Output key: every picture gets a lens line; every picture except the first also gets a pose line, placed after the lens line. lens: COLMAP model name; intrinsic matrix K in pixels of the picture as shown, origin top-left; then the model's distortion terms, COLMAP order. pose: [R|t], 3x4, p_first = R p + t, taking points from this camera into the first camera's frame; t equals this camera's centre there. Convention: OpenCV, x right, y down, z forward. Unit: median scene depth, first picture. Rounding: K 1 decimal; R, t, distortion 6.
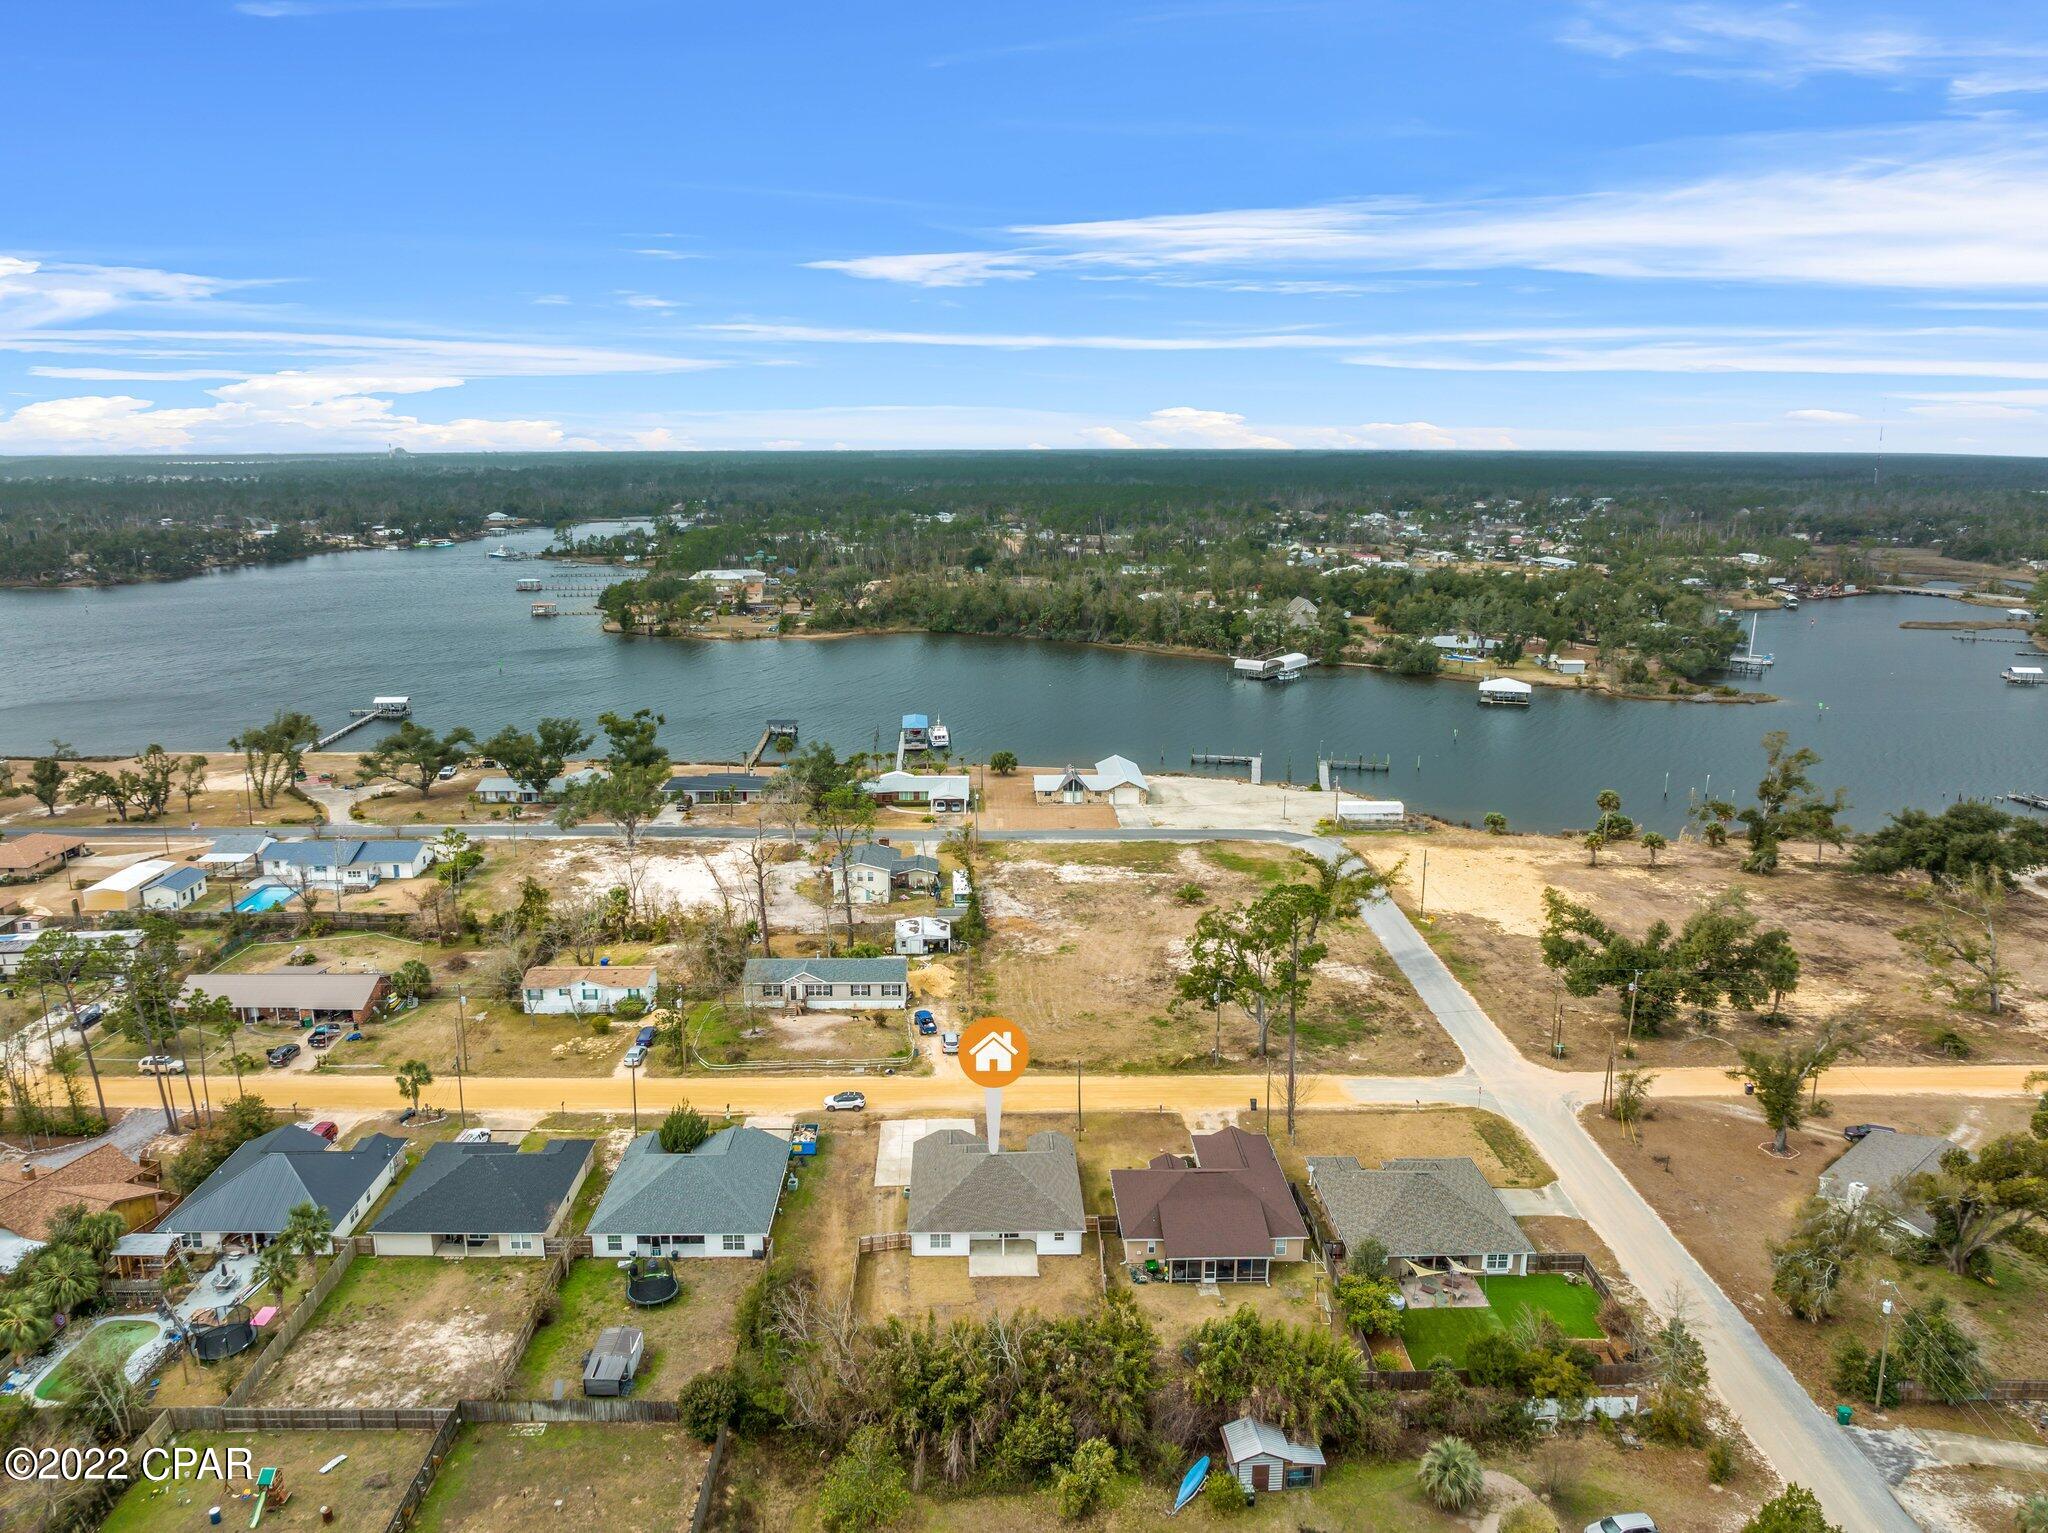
lens RADIAL K [[1452.7, 0, 1024.0], [0, 1452.7, 766.5], [0, 0, 1]] dist [-0.033421, -0.005413]
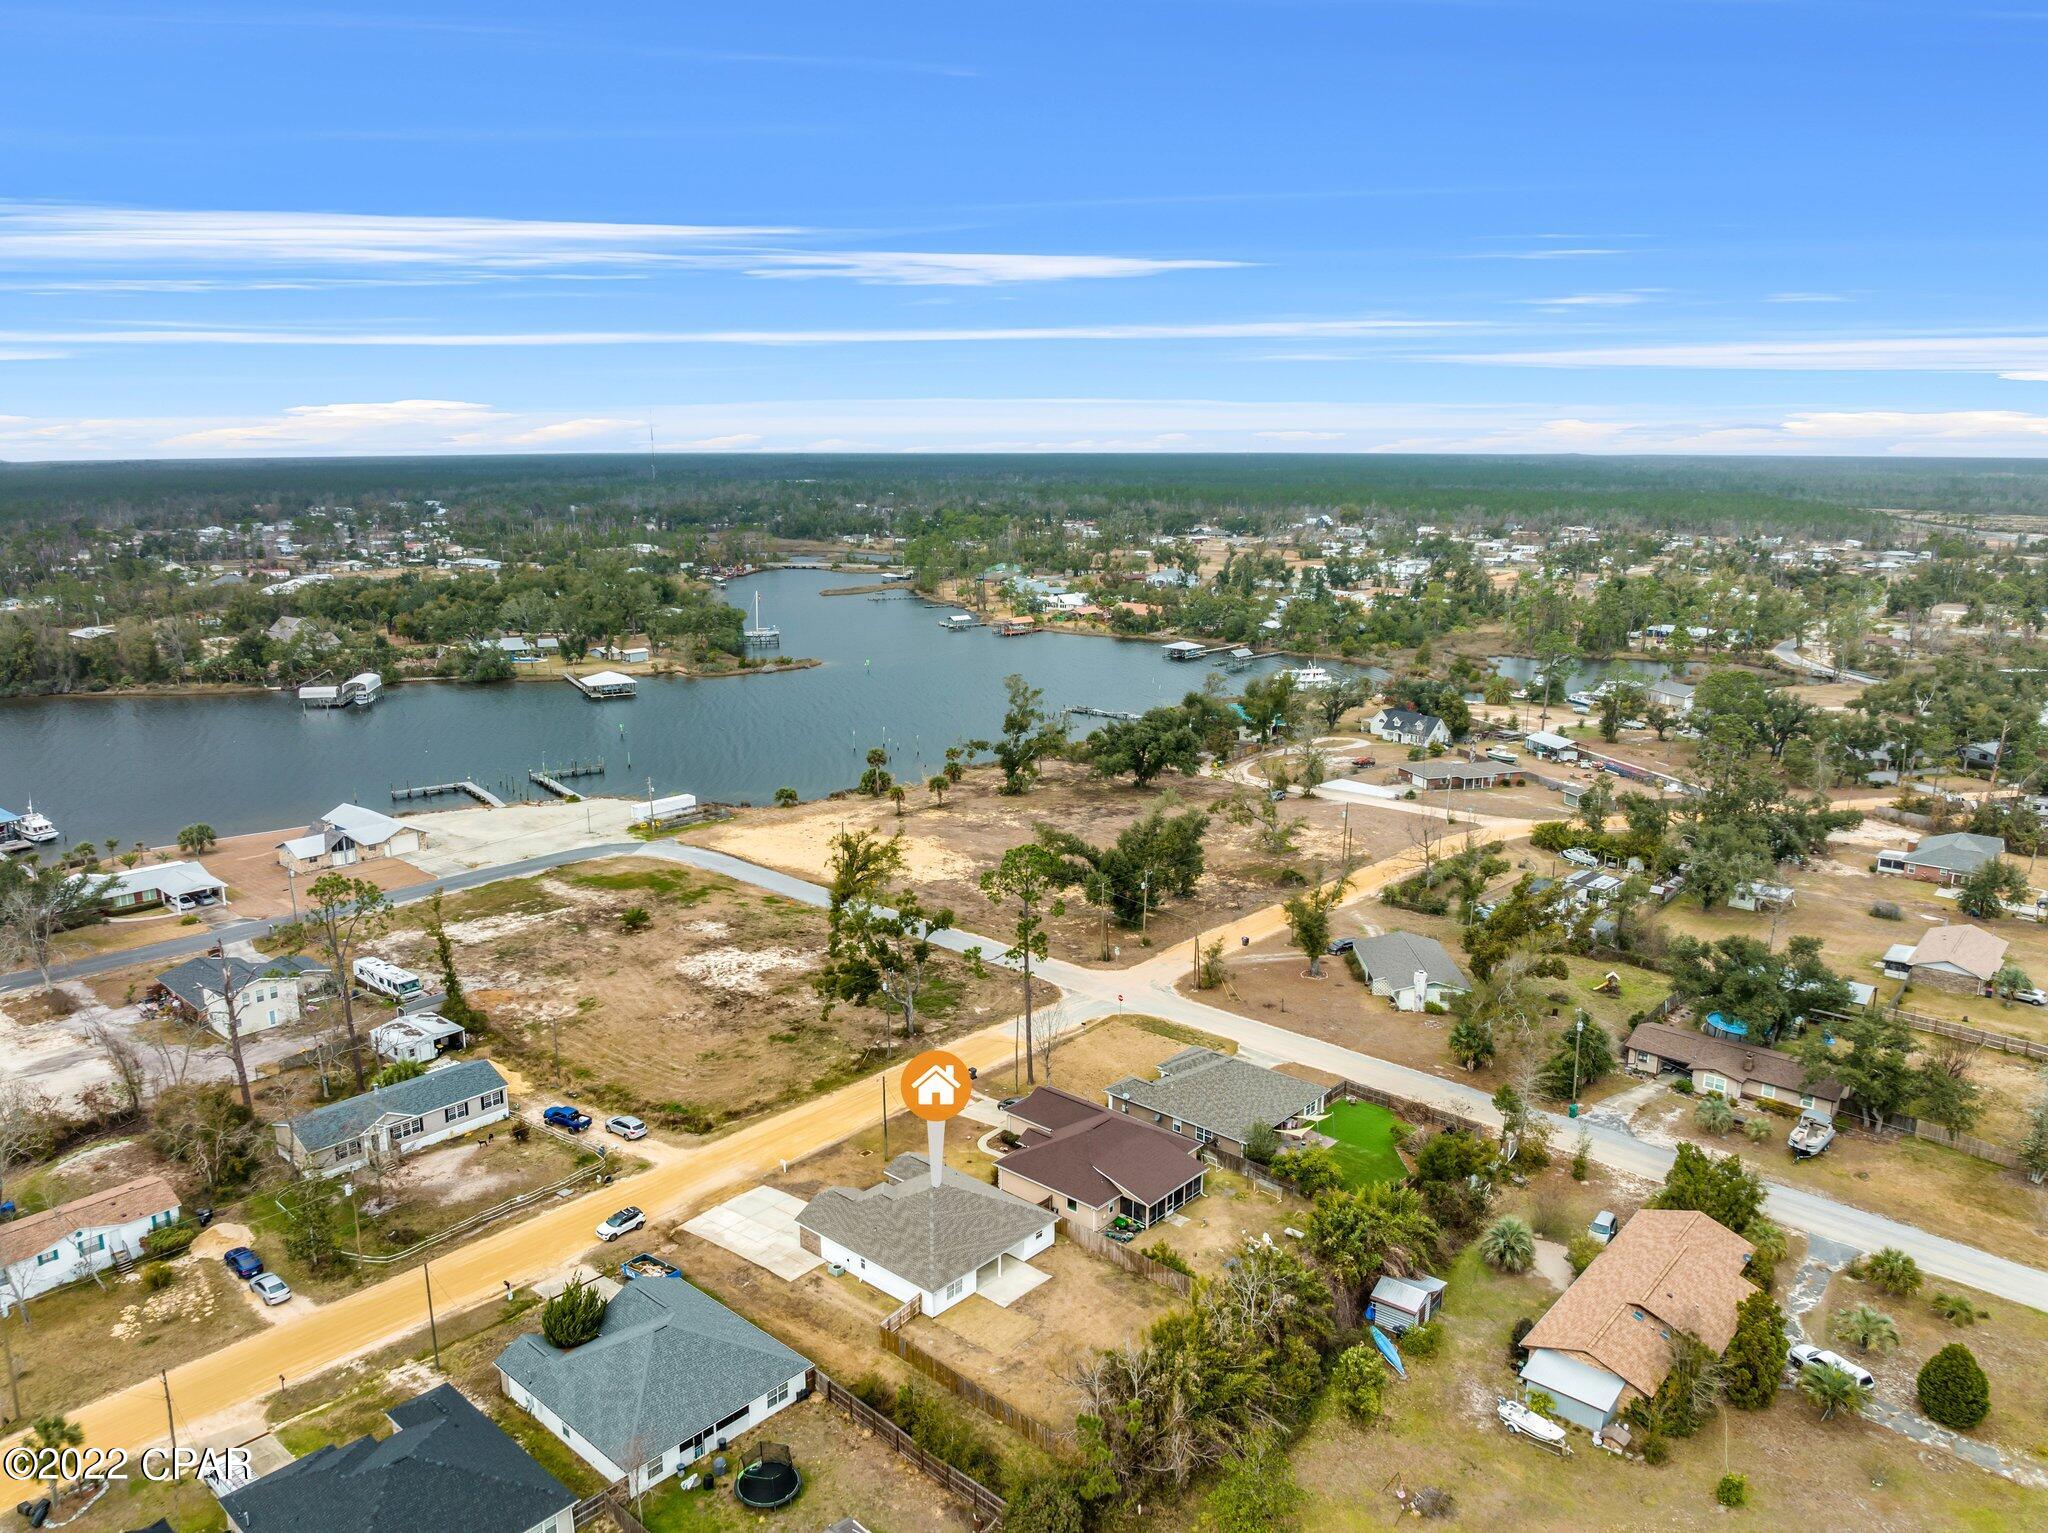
lens RADIAL K [[1452.7, 0, 1024.0], [0, 1452.7, 766.5], [0, 0, 1]] dist [-0.033421, -0.005413]
pose [[0.682249, -0.159264, 0.713563, -0.328100], [0.161652, 0.984690, 0.065220, -0.024863], [-0.713025, 0.070852, 0.697549, 0.163613]]
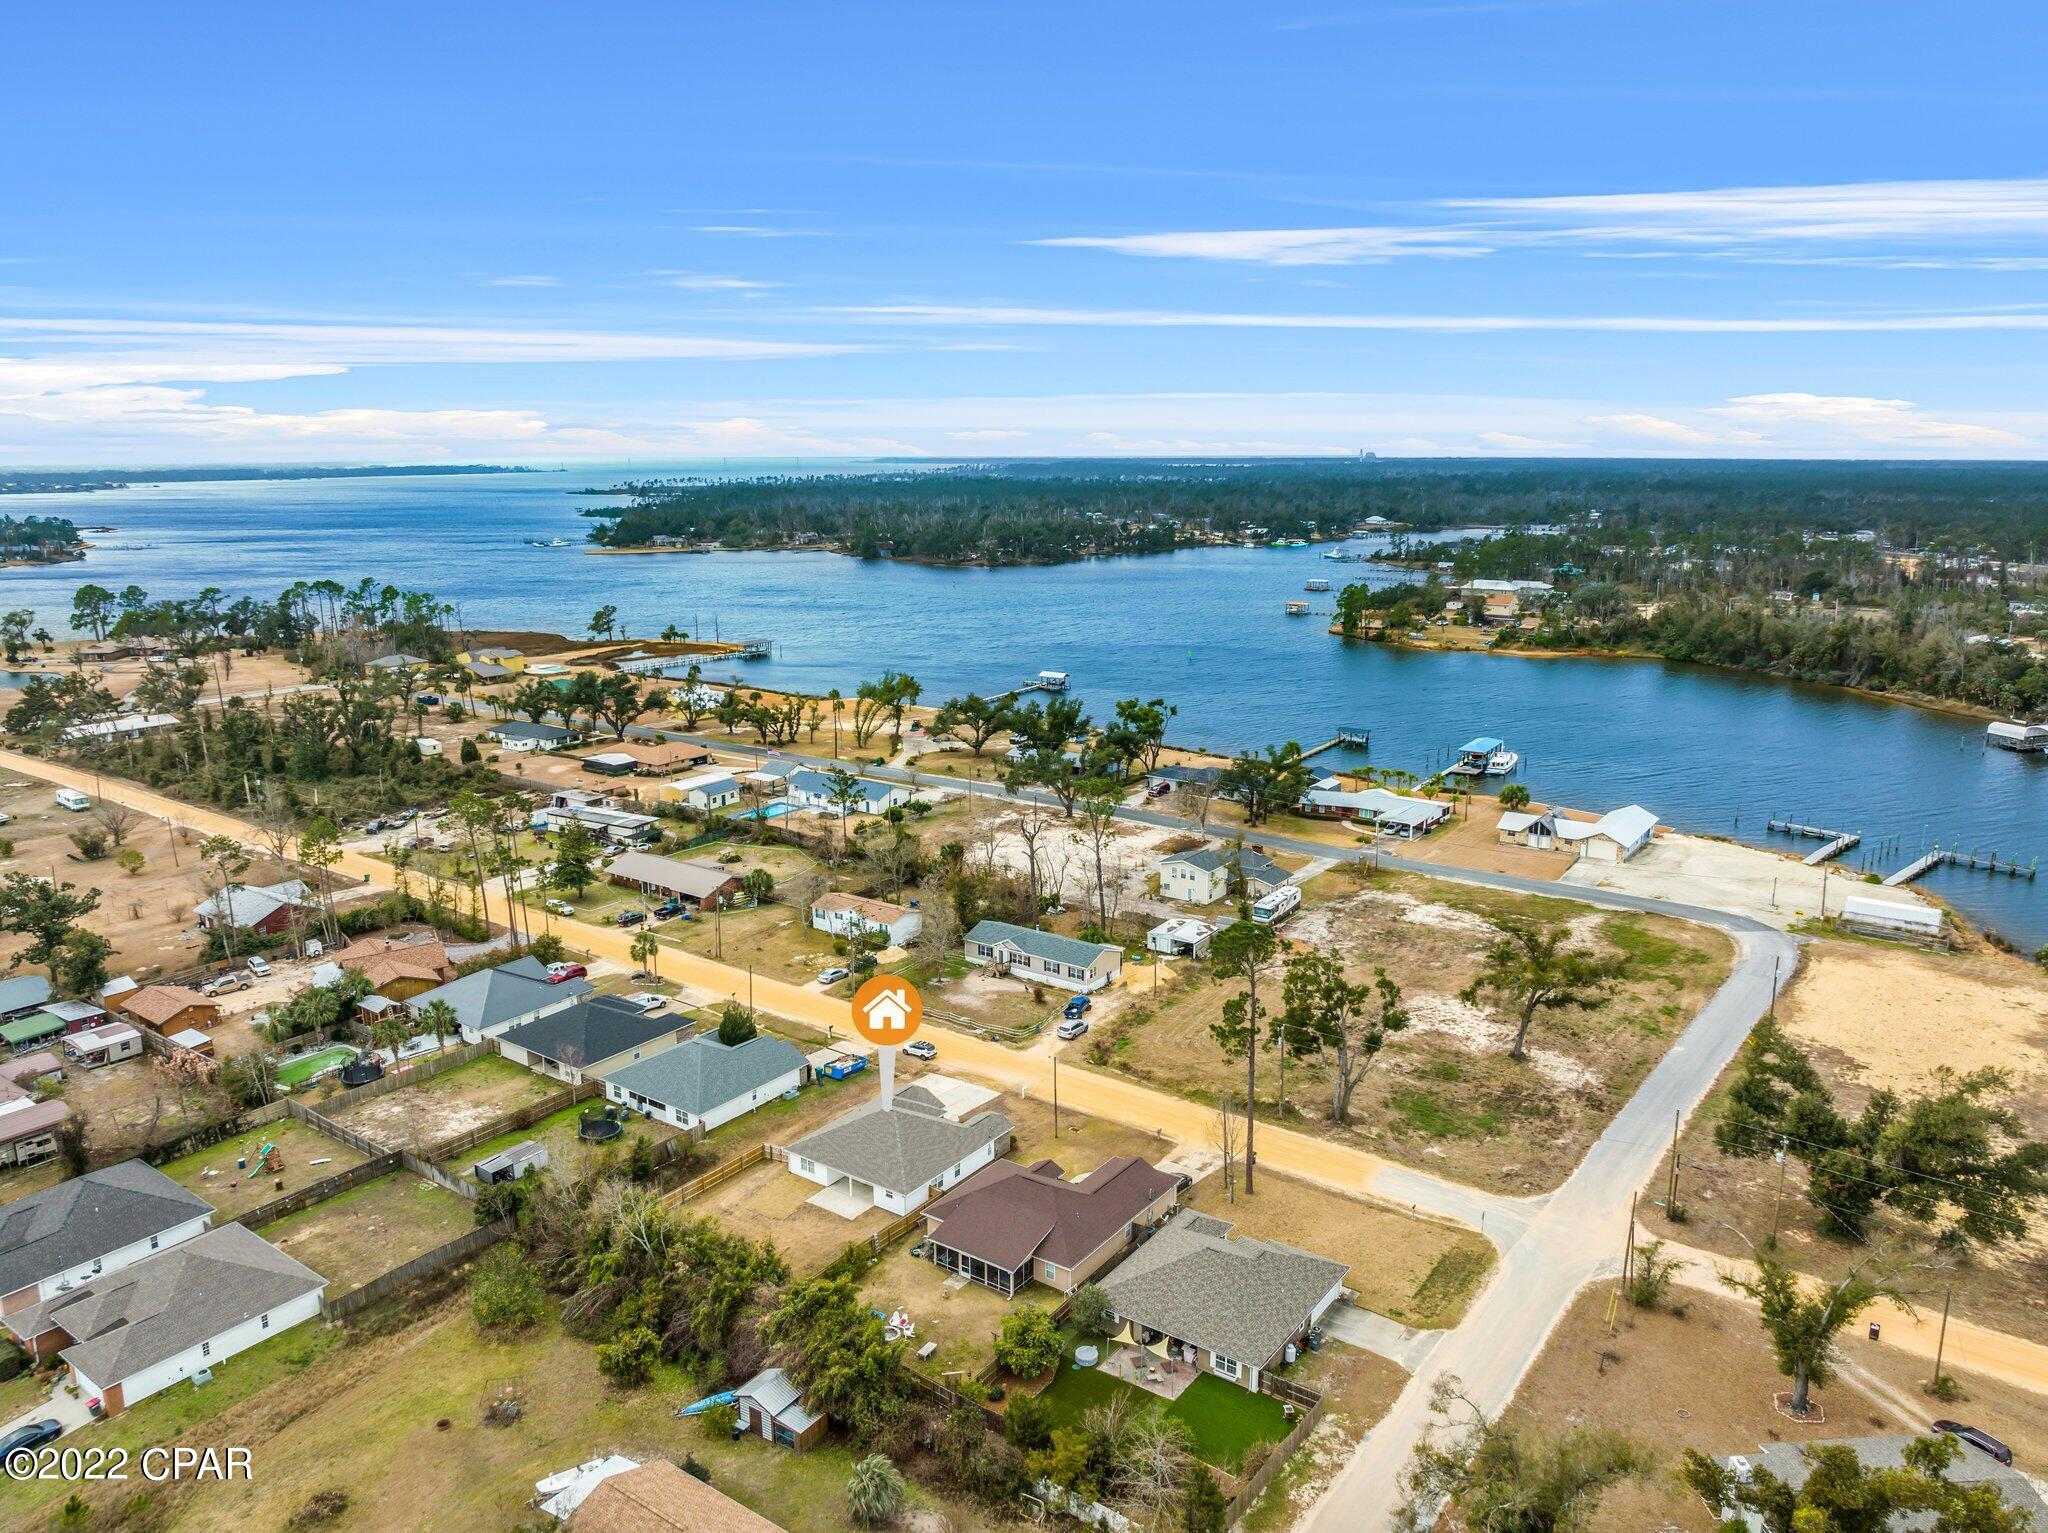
lens RADIAL K [[1479.7, 0, 1024.0], [0, 1479.7, 766.5], [0, 0, 1]] dist [-0.035892, -0.005970]
pose [[0.790254, 0.122883, -0.600332, 0.375001], [-0.127493, 0.991219, 0.035067, -0.018706], [0.599370, 0.048826, 0.798982, 0.095844]]
